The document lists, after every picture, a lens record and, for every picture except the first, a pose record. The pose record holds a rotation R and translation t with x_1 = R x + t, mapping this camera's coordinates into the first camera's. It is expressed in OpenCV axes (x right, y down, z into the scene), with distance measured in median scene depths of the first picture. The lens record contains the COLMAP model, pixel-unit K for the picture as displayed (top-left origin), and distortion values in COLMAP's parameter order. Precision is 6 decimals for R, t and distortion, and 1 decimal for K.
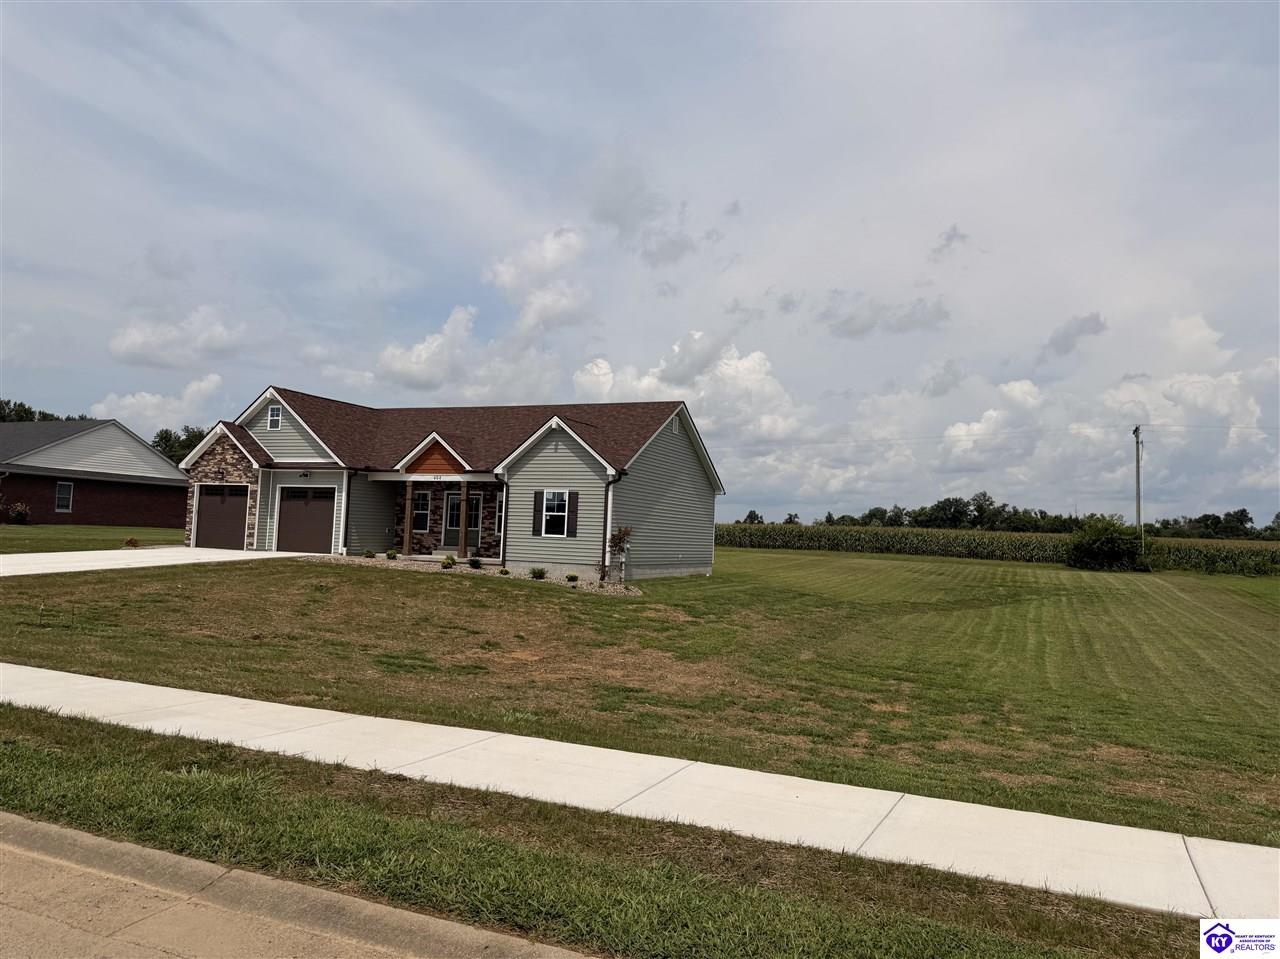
lens RADIAL K [[898.0, 0, 643.1], [0, 898.0, 486.7], [0, 0, 1]] dist [0.147977, -0.255615]
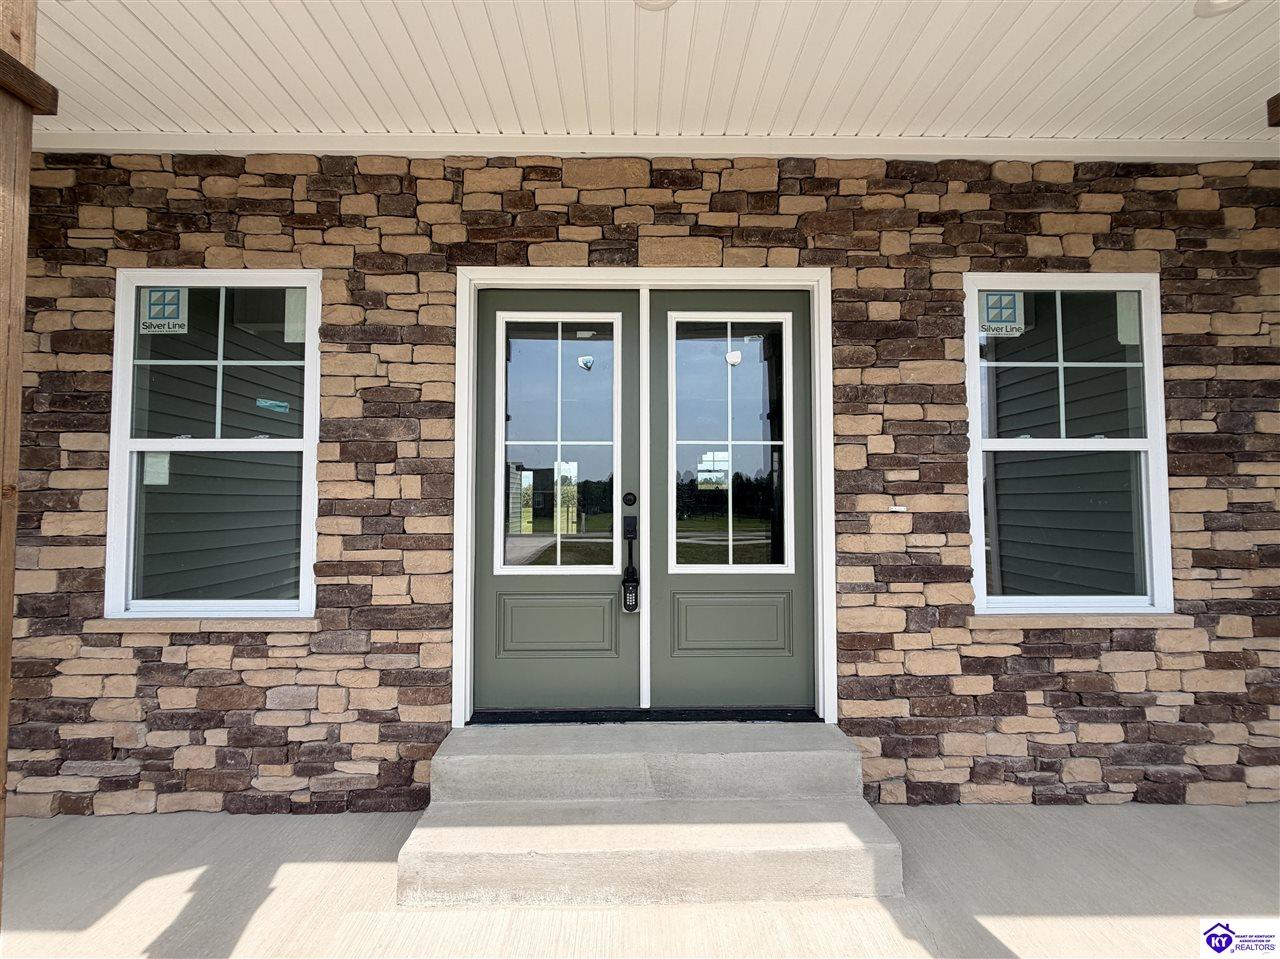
lens RADIAL K [[509.4, 0, 634.9], [0, 509.4, 478.7], [0, 0, 1]] dist [0.000539, 0.000063]
pose [[0.911419, -0.026207, 0.410643, -0.236305], [0.013532, 0.999339, 0.033741, 0.032315], [-0.411256, -0.025195, 0.911172, 0.965621]]
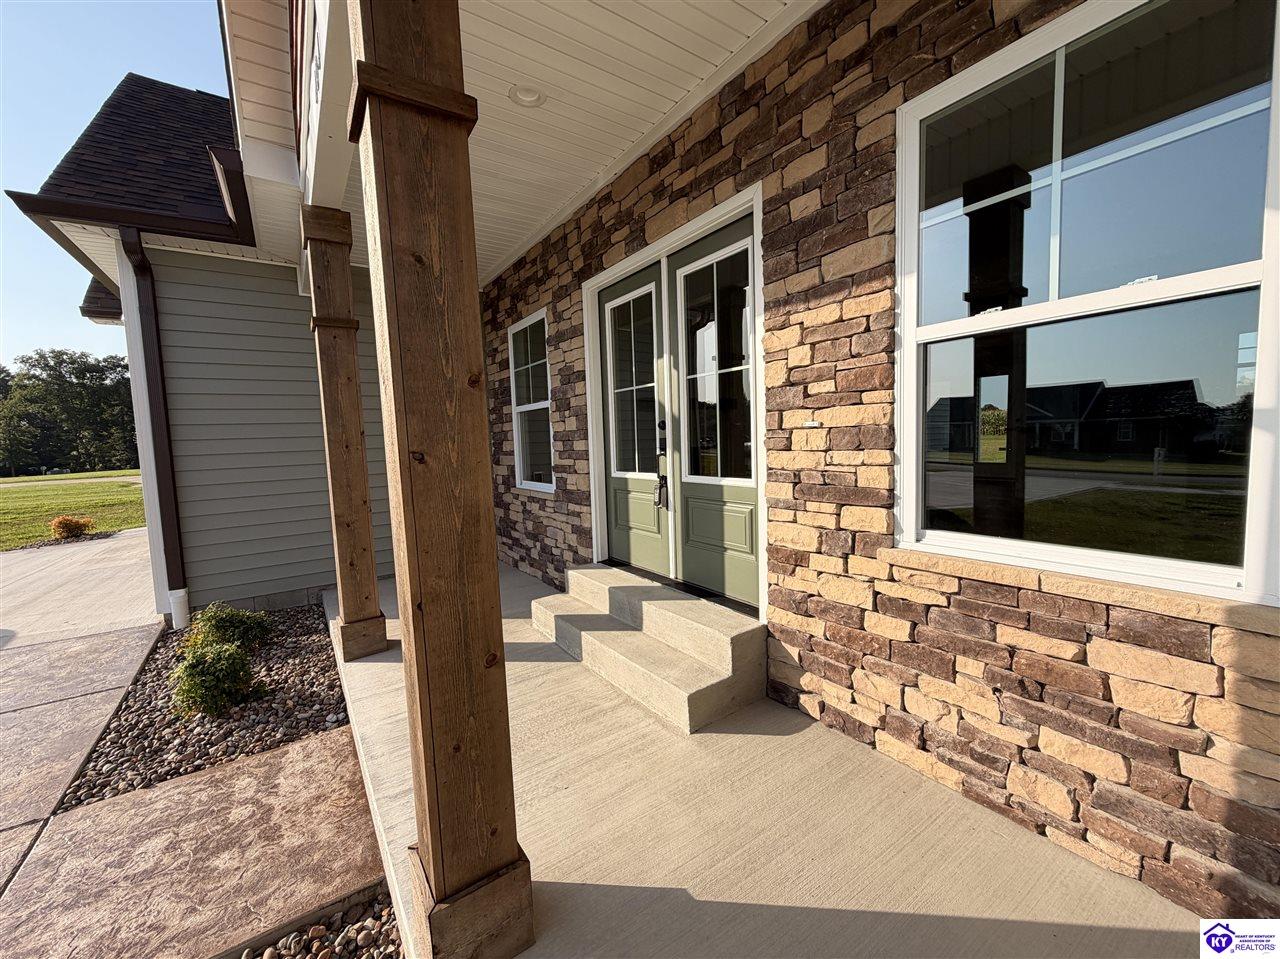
lens RADIAL K [[509.4, 0, 634.9], [0, 509.4, 478.7], [0, 0, 1]] dist [0.000539, 0.000063]
pose [[0.842002, -0.028886, -0.538701, -0.159420], [0.102100, 0.989051, 0.106550, 0.036909], [0.529725, -0.144716, 0.835733, 0.946503]]
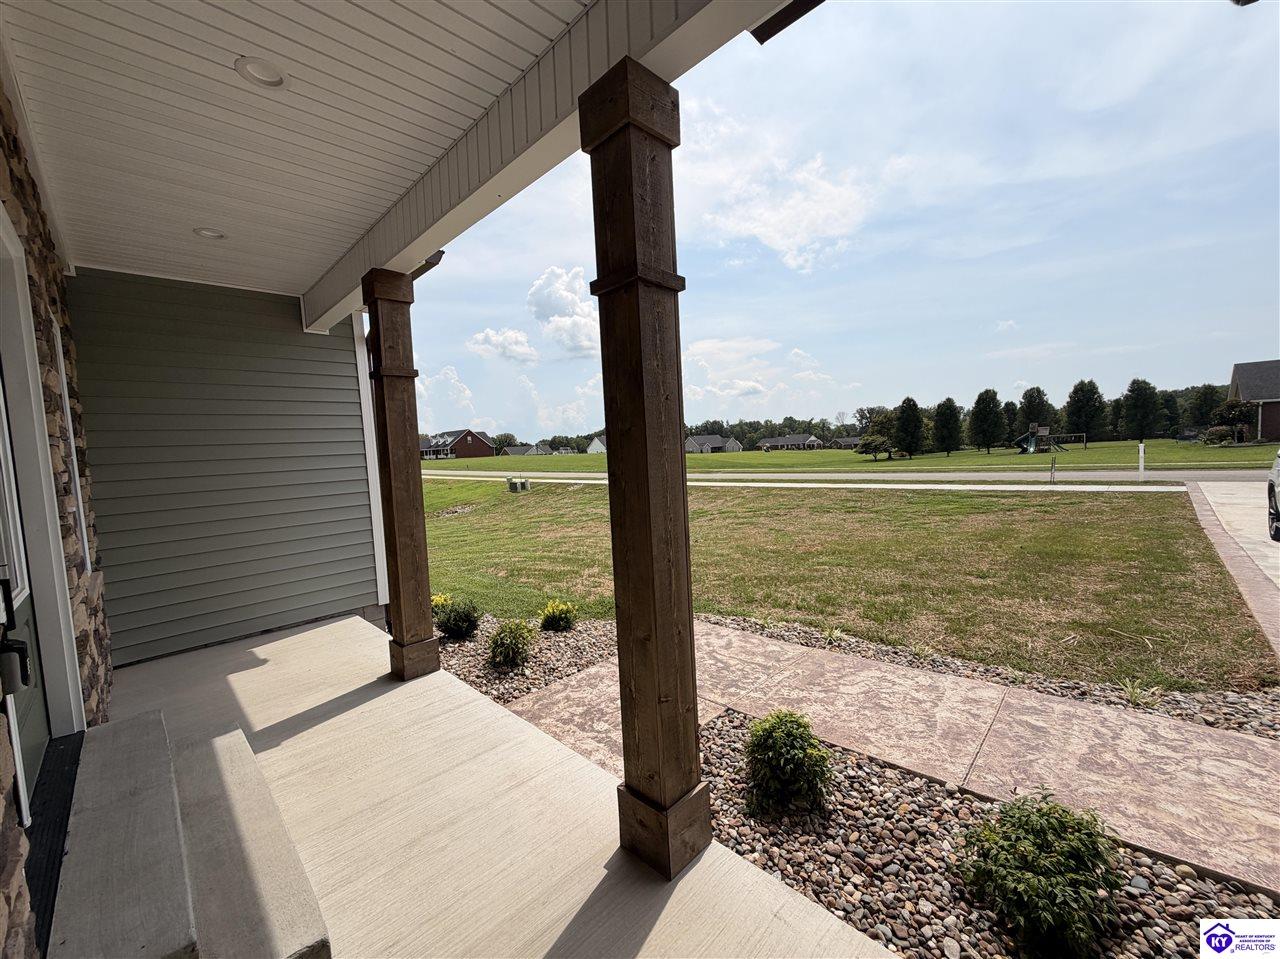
lens RADIAL K [[509.4, 0, 634.9], [0, 509.4, 478.7], [0, 0, 1]] dist [0.000539, 0.000063]
pose [[-0.925064, -0.015681, 0.379488, -0.277379], [-0.006637, 0.999662, 0.025128, 0.032448], [-0.379754, 0.020726, -0.924855, 1.051384]]
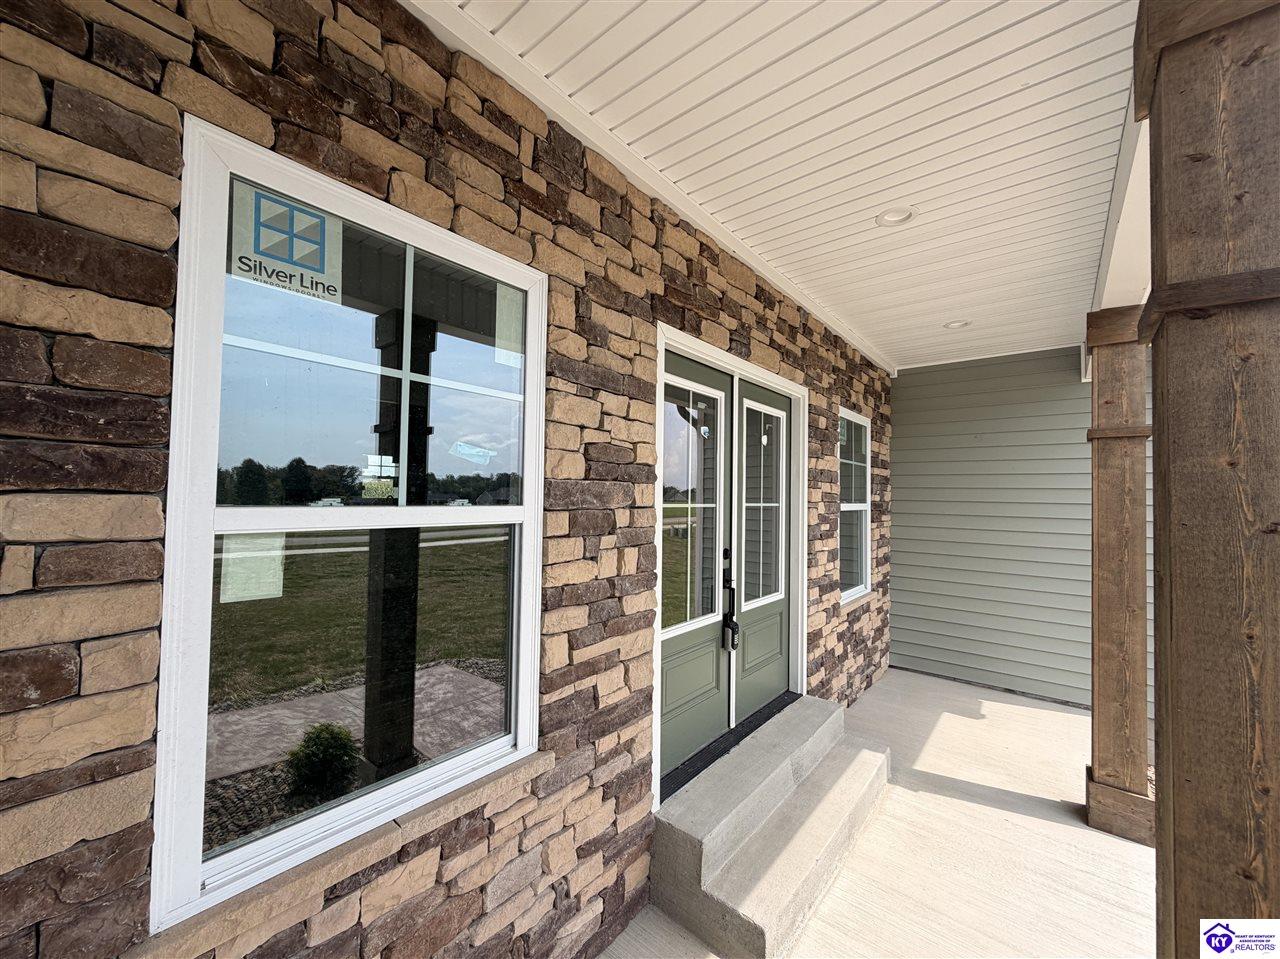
lens RADIAL K [[509.4, 0, 634.9], [0, 509.4, 478.7], [0, 0, 1]] dist [0.000539, 0.000063]
pose [[0.279354, -0.004079, 0.960180, -0.293385], [-0.064178, 0.997675, 0.022910, 0.024124], [-0.958041, -0.068022, 0.278443, 1.023999]]
